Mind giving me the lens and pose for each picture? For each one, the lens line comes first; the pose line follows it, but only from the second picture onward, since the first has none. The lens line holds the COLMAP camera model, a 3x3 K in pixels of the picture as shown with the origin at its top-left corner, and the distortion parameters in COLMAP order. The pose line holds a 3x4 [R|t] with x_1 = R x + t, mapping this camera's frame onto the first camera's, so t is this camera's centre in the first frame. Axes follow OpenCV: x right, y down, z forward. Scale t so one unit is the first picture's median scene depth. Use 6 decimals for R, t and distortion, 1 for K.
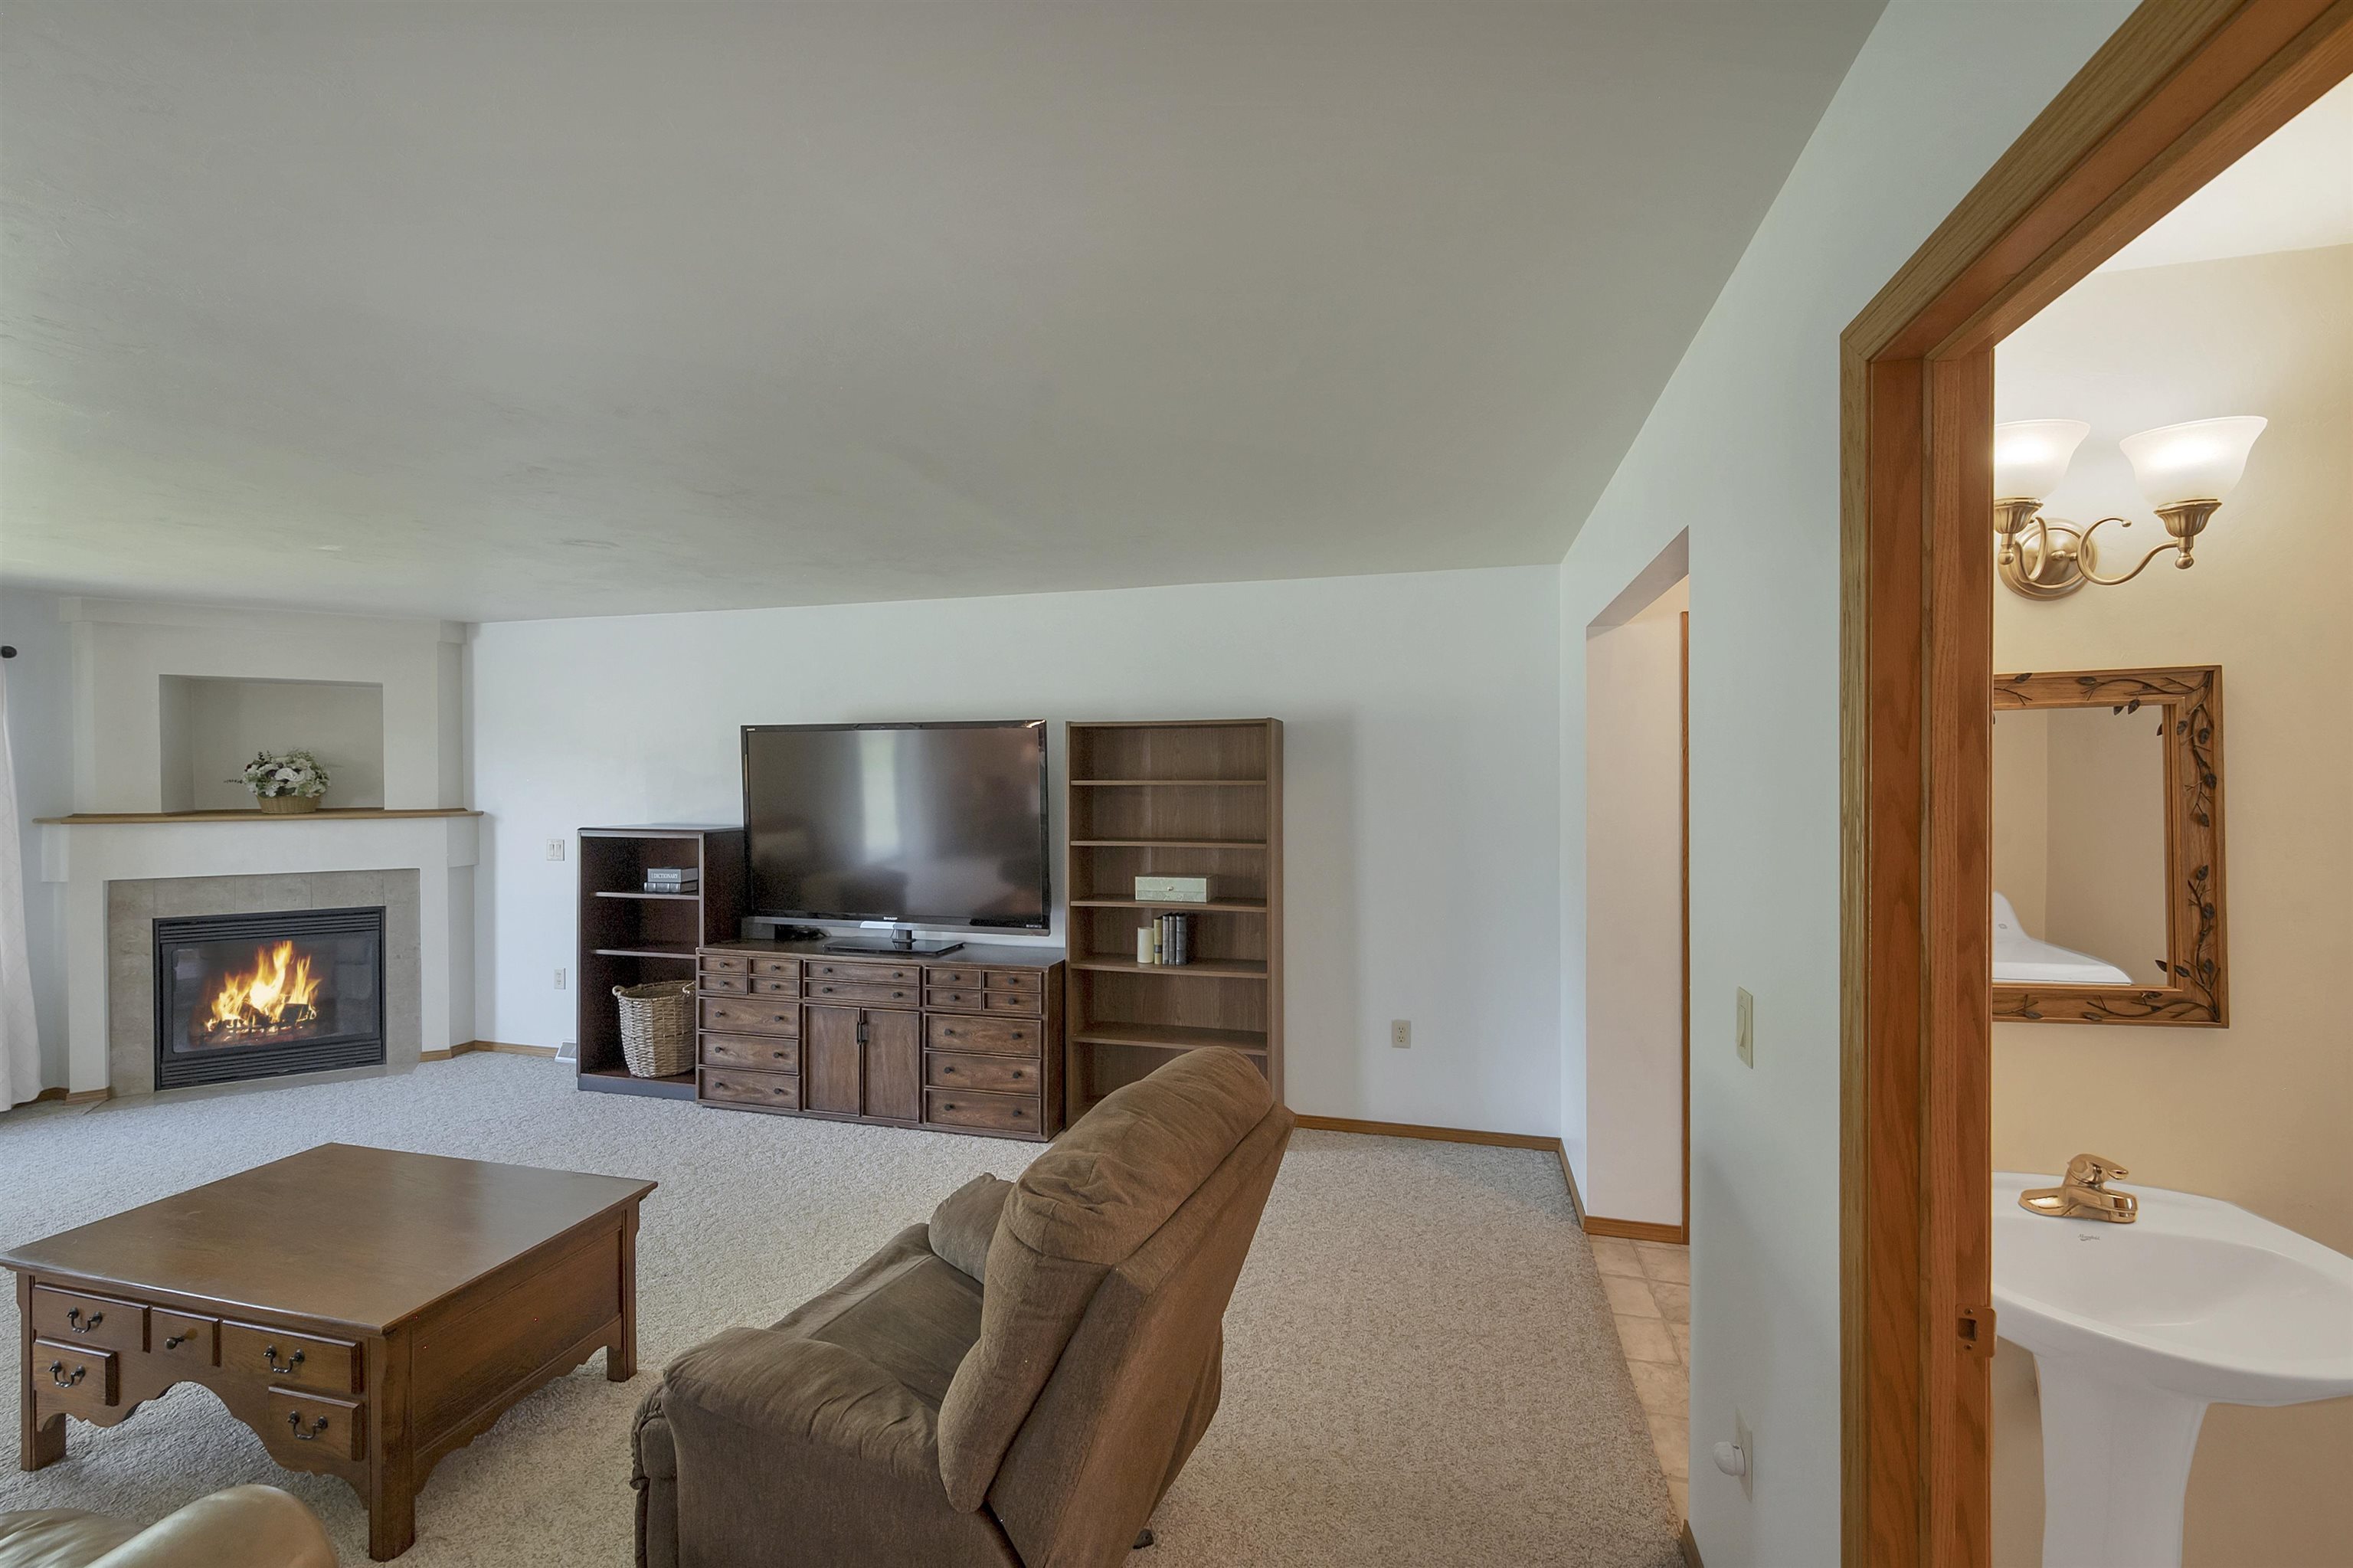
lens RADIAL K [[964.8, 0, 1176.2], [0, 964.8, 779.8], [0, 0, 1]] dist [0.001817, -0.000053]
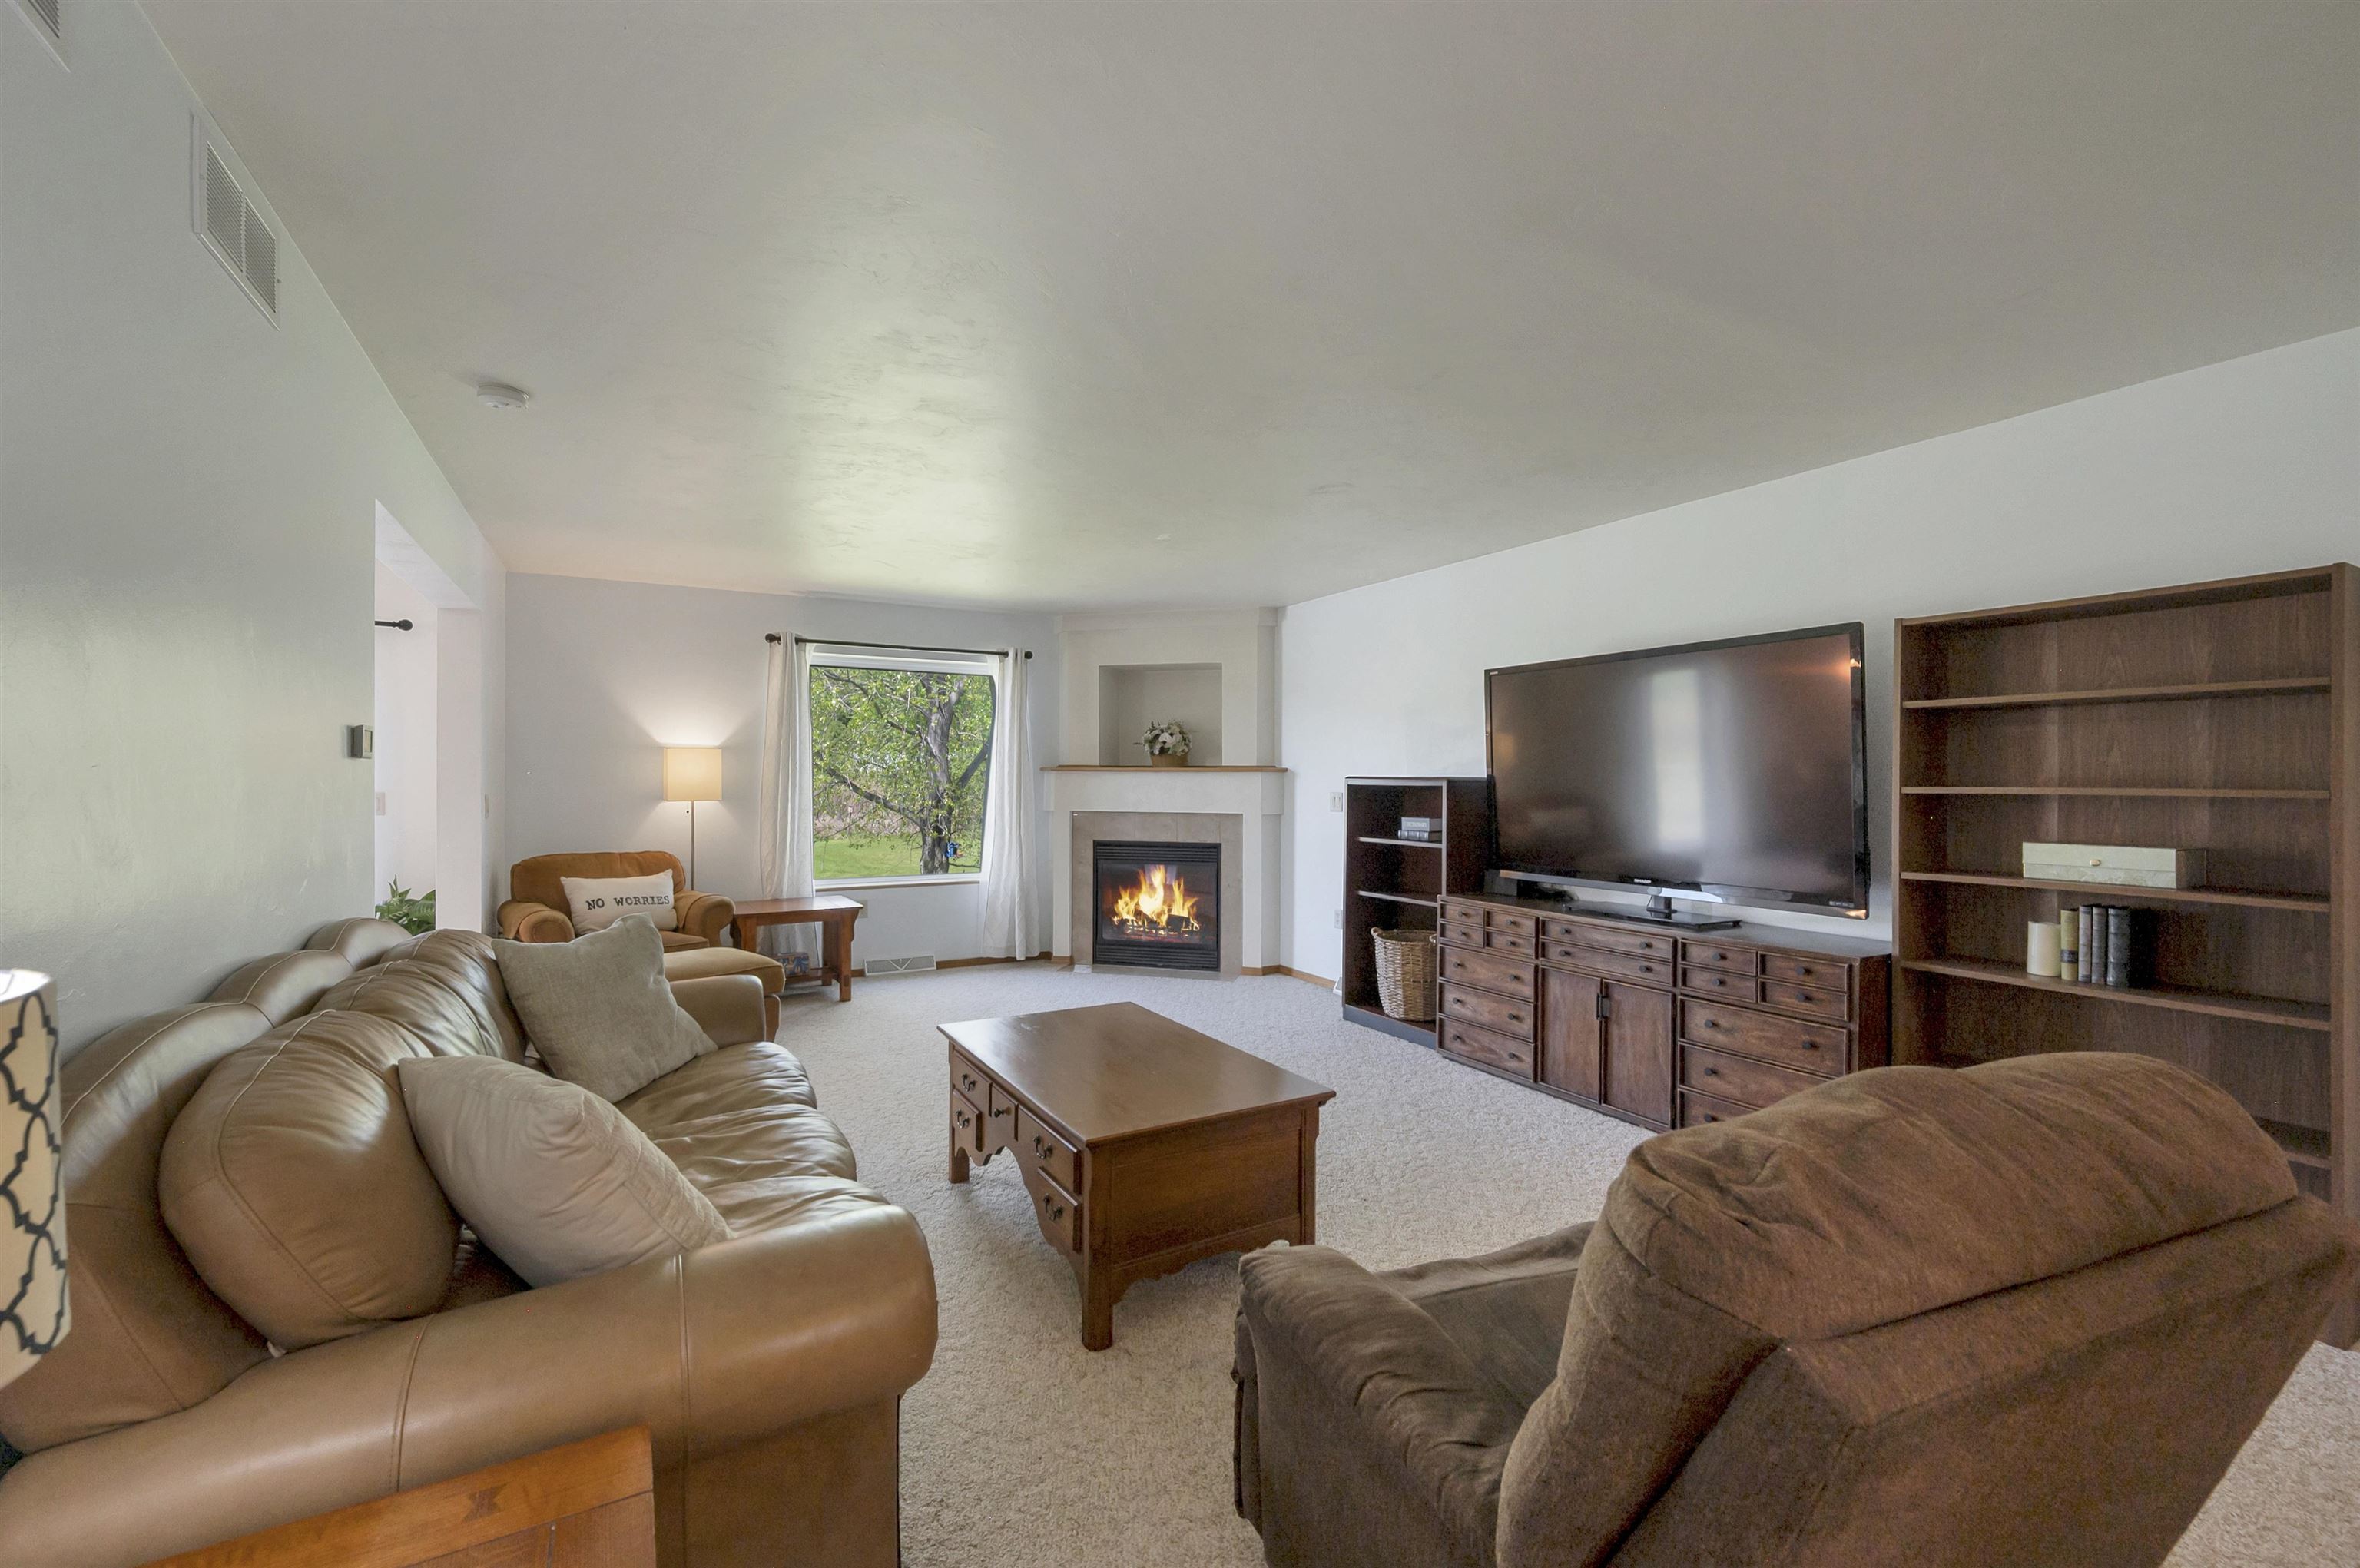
lens RADIAL K [[967.6, 0, 1179.7], [0, 967.6, 779.7], [0, 0, 1]] dist [0.001817, -0.000053]
pose [[0.701170, 0.005718, -0.712972, 0.025085], [-0.008752, 0.999962, -0.000588, 0.062604], [0.712941, 0.006652, 0.701193, 0.122321]]
